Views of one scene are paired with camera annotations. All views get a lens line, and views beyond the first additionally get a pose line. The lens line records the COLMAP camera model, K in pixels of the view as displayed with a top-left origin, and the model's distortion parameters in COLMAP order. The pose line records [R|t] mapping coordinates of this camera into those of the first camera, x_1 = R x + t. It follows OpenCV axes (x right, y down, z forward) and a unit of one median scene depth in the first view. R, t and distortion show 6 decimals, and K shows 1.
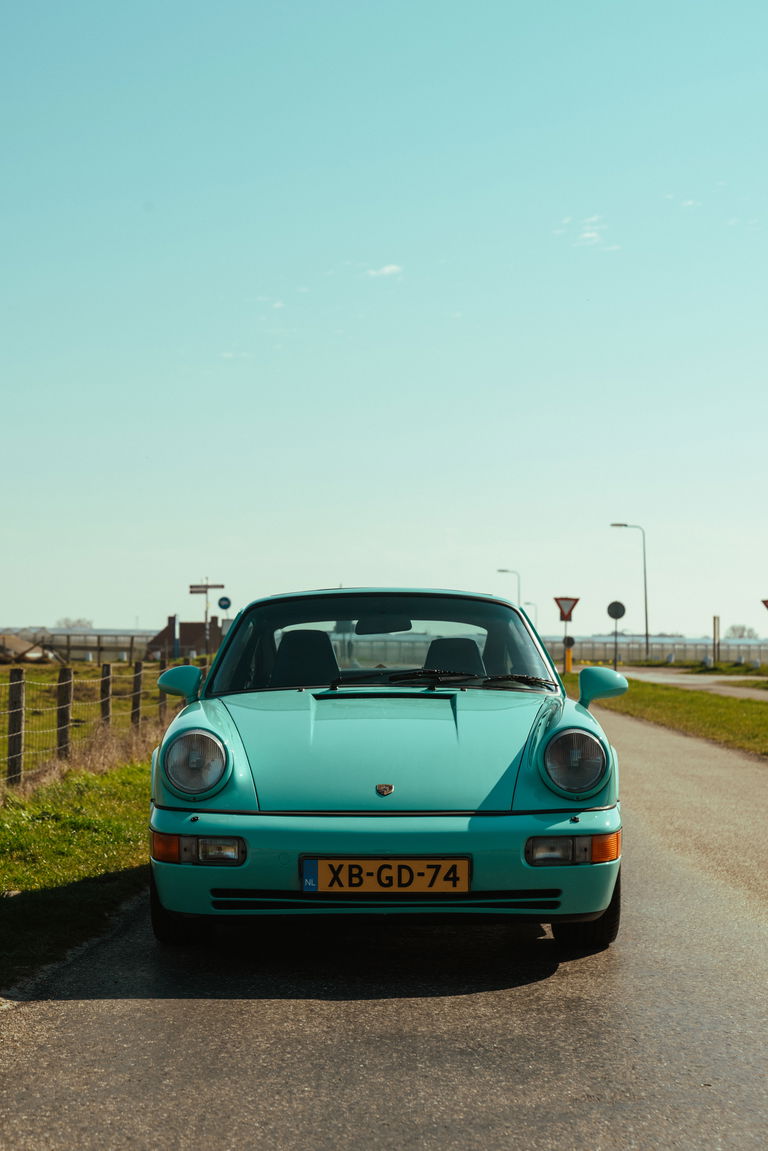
lens RADIAL K [[2351.1, 0, 382.5], [0, 2351.1, 574.4], [0, 0, 1]] dist [-0.037141, 0.000000]
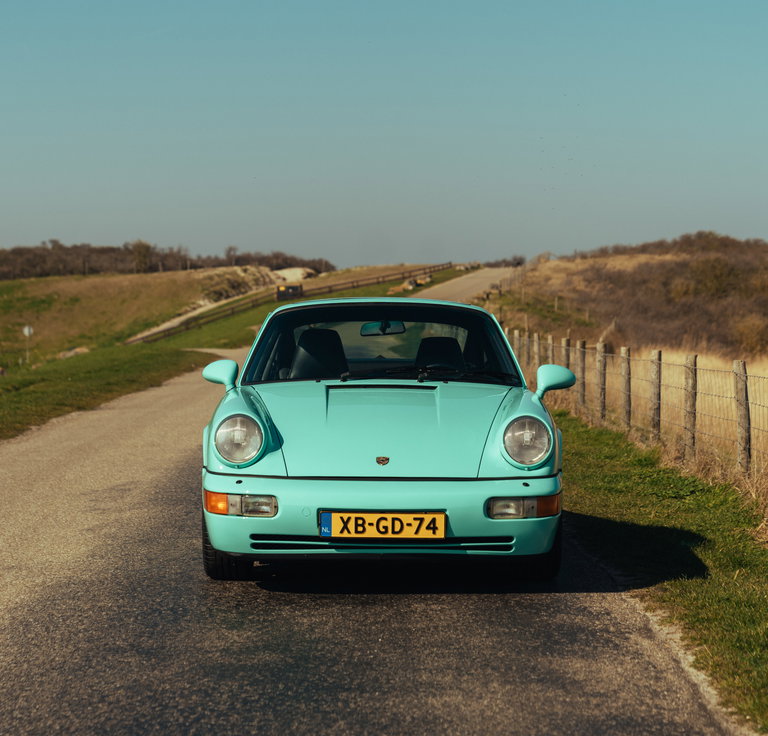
lens RADIAL K [[2231.7, 0, 379.9], [0, 2231.7, 365.2], [0, 0, 1]] dist [-0.161959, 0.000000]
pose [[0.999971, 0.005298, -0.005393, 0.006054], [-0.004980, 0.998345, 0.057292, -0.035003], [0.005687, -0.057263, 0.998343, -0.257706]]
